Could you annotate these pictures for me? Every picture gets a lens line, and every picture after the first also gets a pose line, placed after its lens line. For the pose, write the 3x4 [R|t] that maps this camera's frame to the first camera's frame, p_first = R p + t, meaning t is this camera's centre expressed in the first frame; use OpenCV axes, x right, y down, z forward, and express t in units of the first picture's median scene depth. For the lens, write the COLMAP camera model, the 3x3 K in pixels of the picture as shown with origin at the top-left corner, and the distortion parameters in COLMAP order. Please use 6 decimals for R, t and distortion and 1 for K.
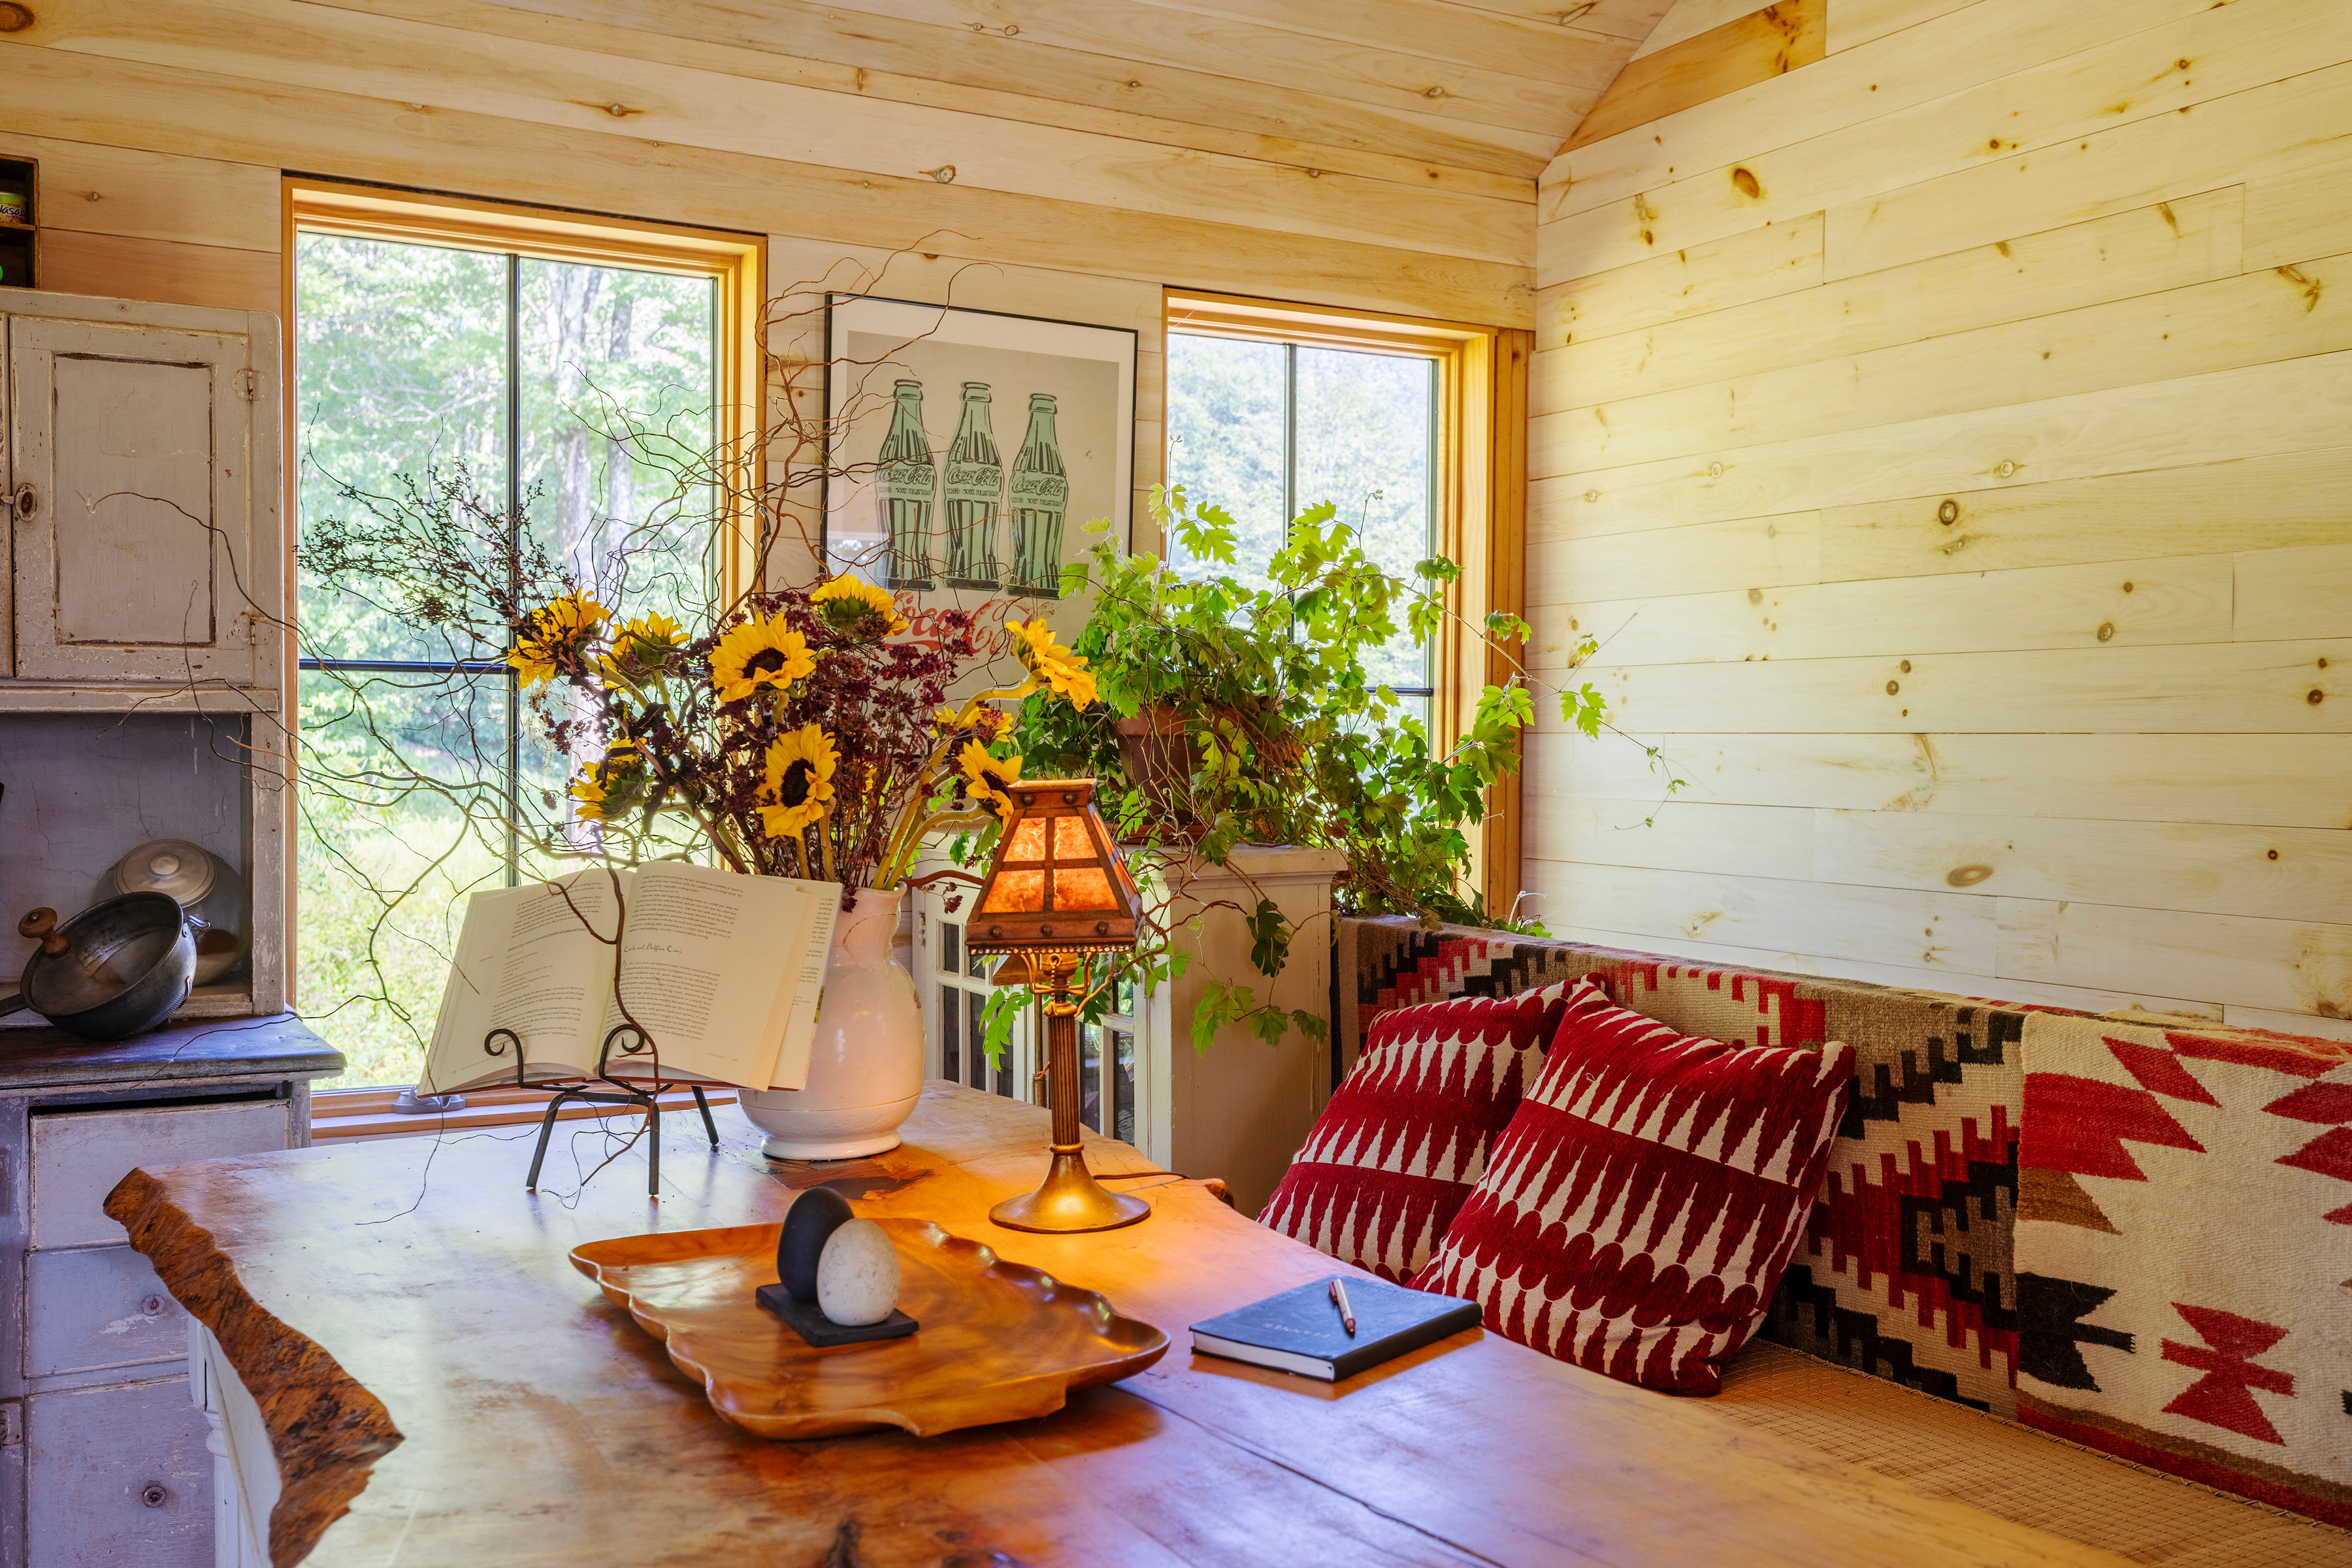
lens RADIAL K [[2230.1, 0, 1176.0], [0, 2230.1, 784.0], [0, 0, 1]] dist [0.023049, 0.021424]
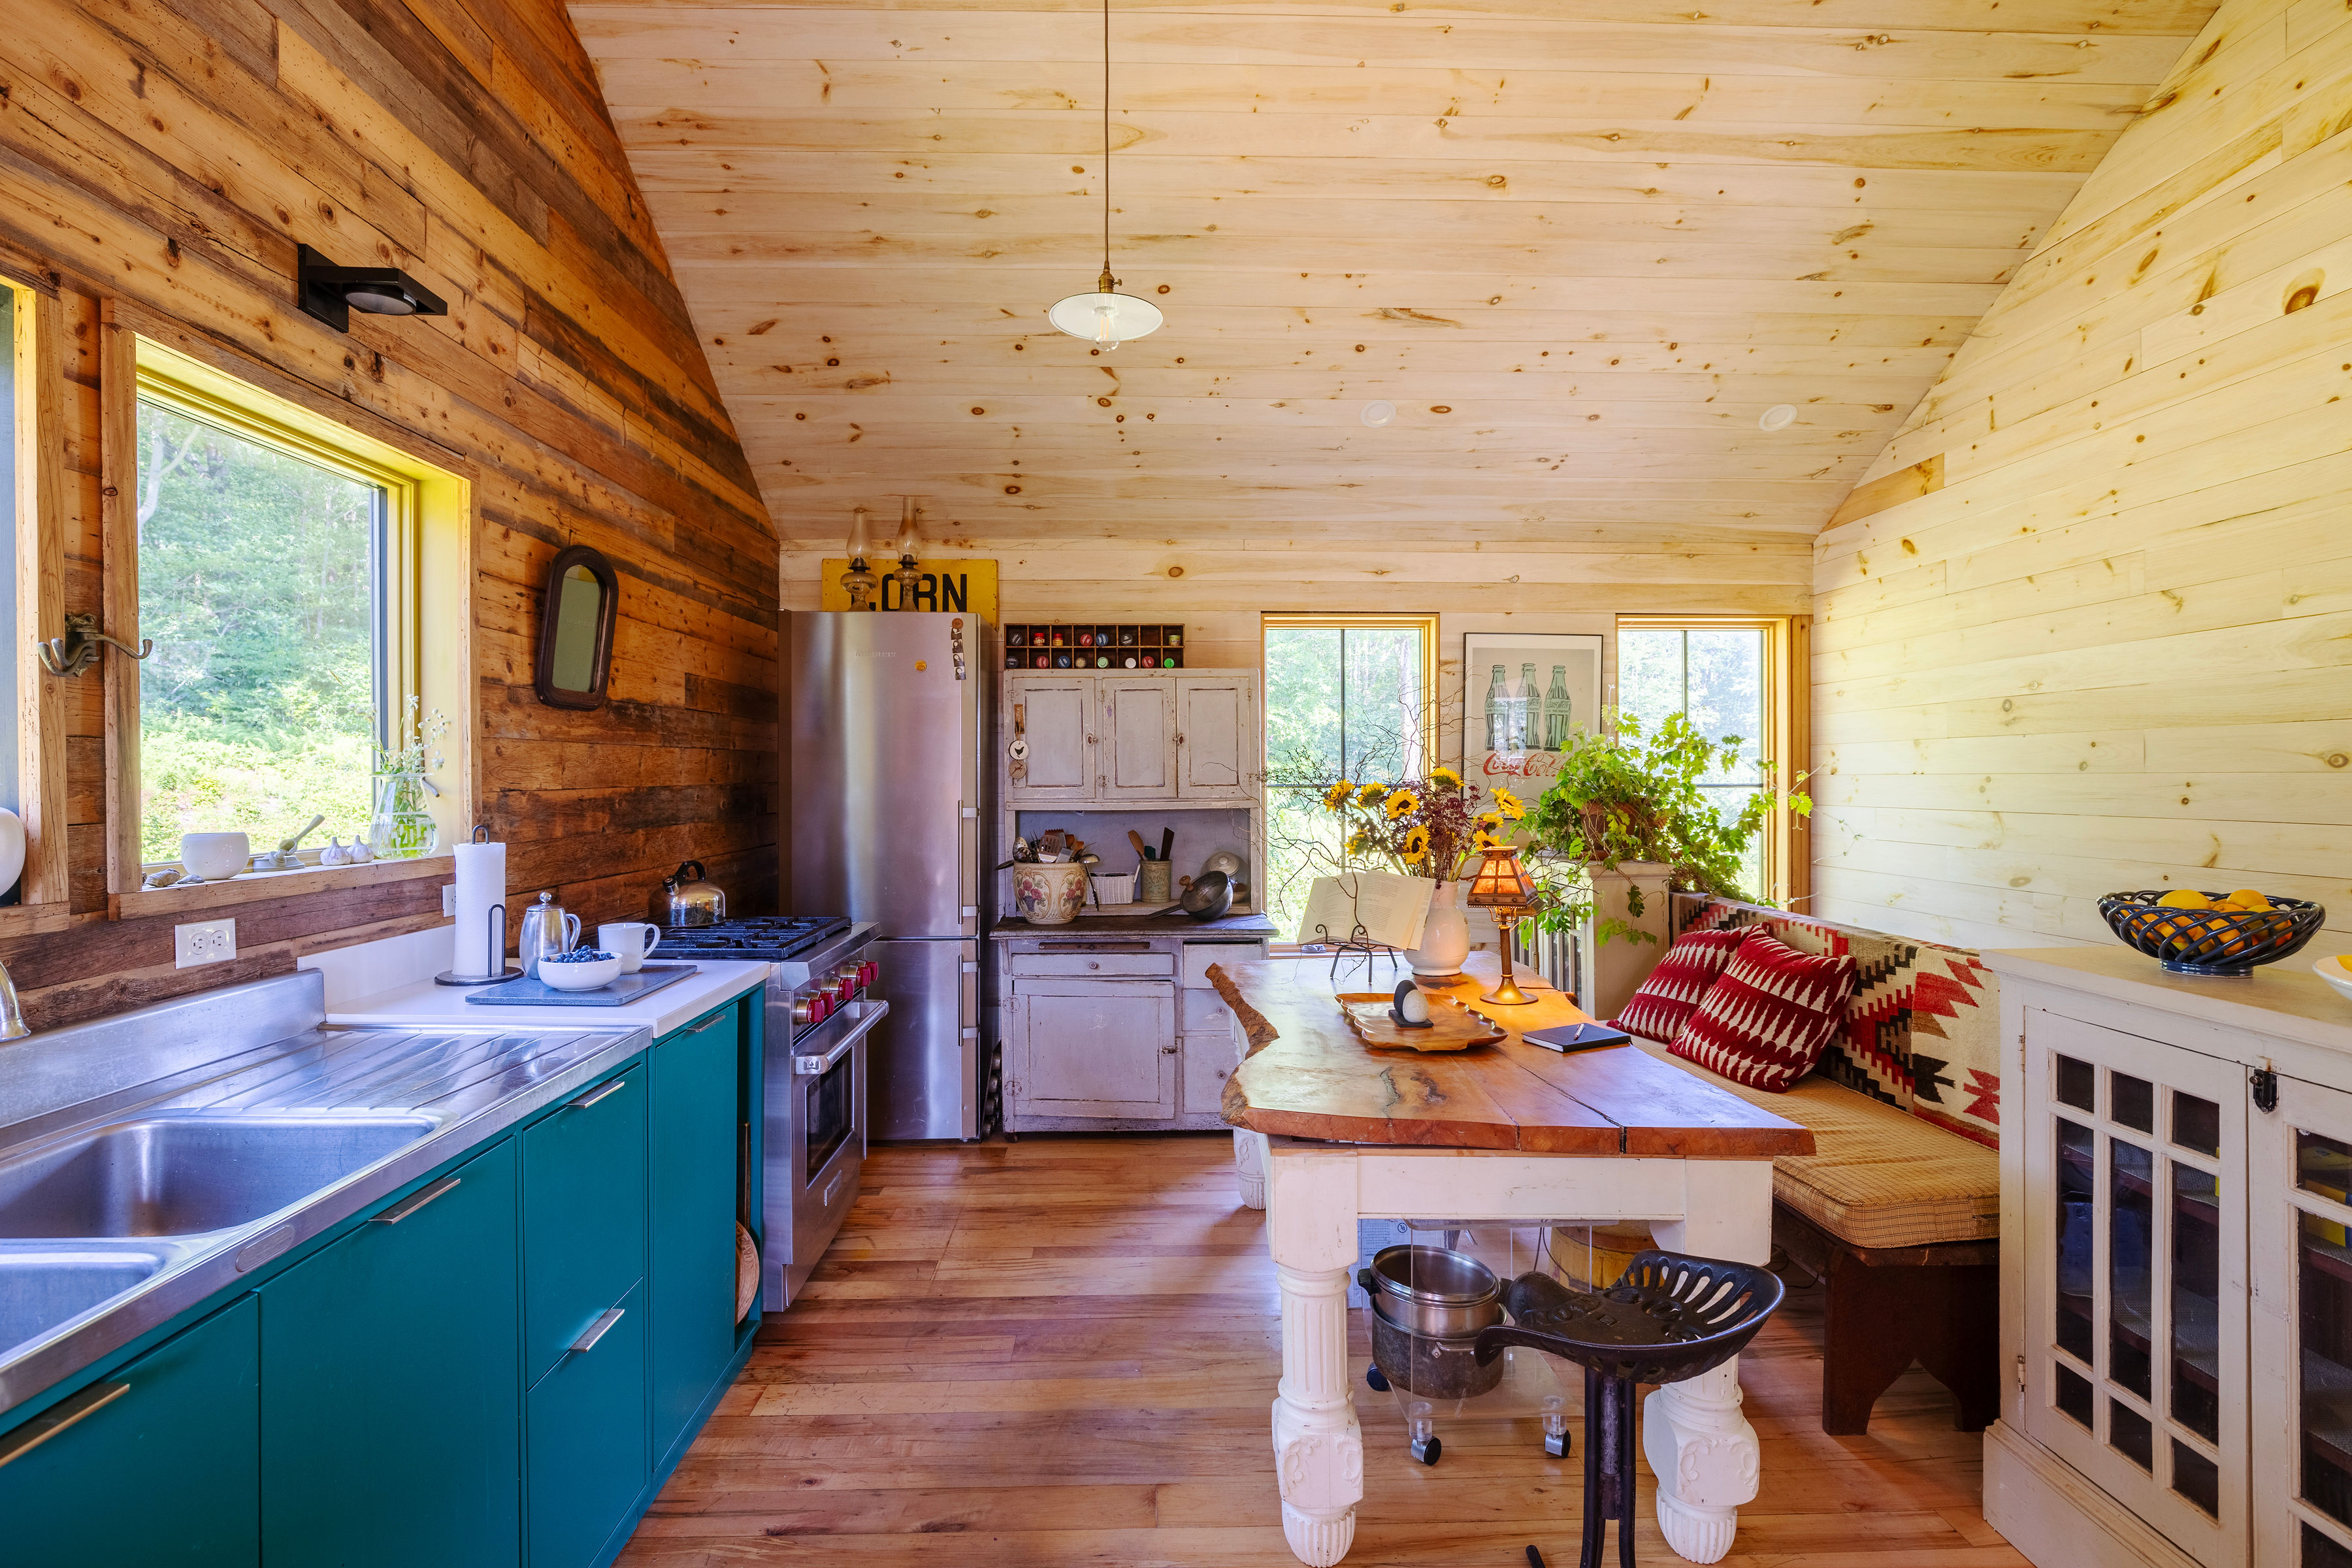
lens RADIAL K [[1107.5, 0, 1176.0], [0, 1107.5, 784.0], [0, 0, 1]] dist [-0.004955, -0.000297]
pose [[0.891436, -0.009723, -0.453042, 0.152509], [0.002127, 0.999849, -0.017274, -0.041186], [0.453142, 0.014435, 0.891322, -0.321957]]
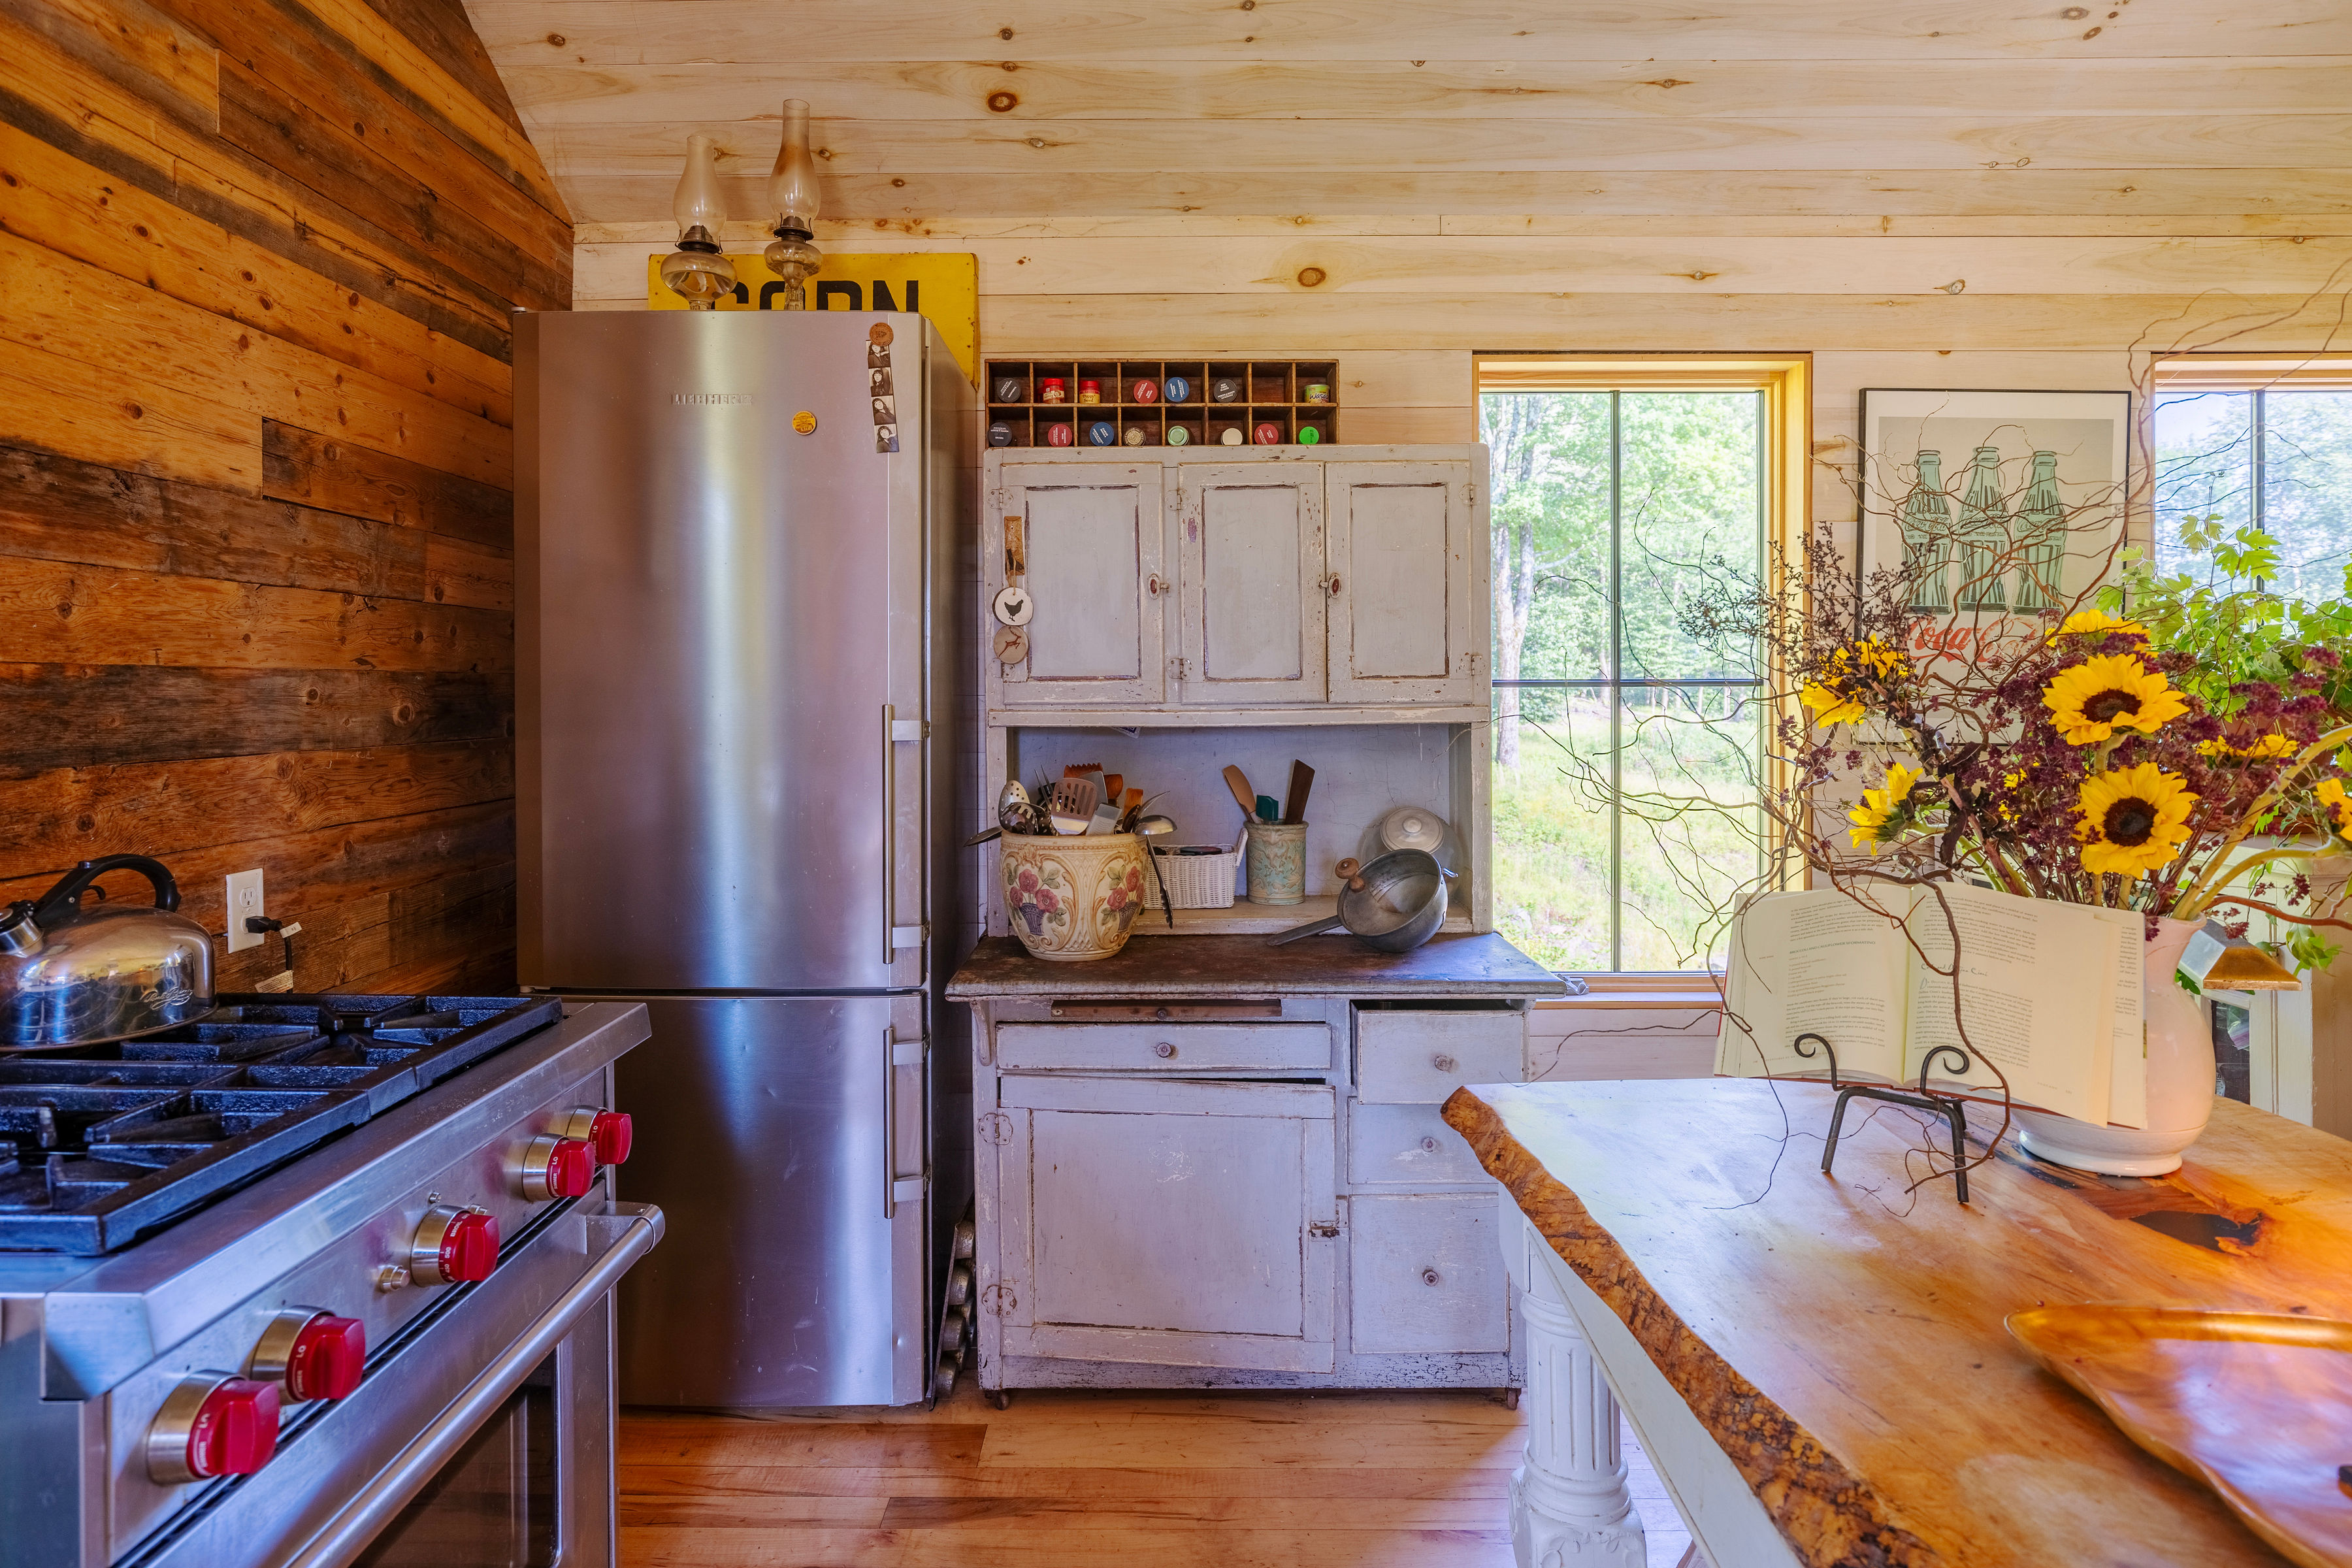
lens RADIAL K [[1253.6, 0, 1168.0], [0, 1253.6, 707.6], [0, 0, 1]] dist [-0.000958, 0.000555]
pose [[0.872730, -0.007293, -0.488148, -0.203078], [0.001549, 0.999925, -0.012171, -0.034057], [0.488200, 0.009866, 0.872676, 0.217597]]
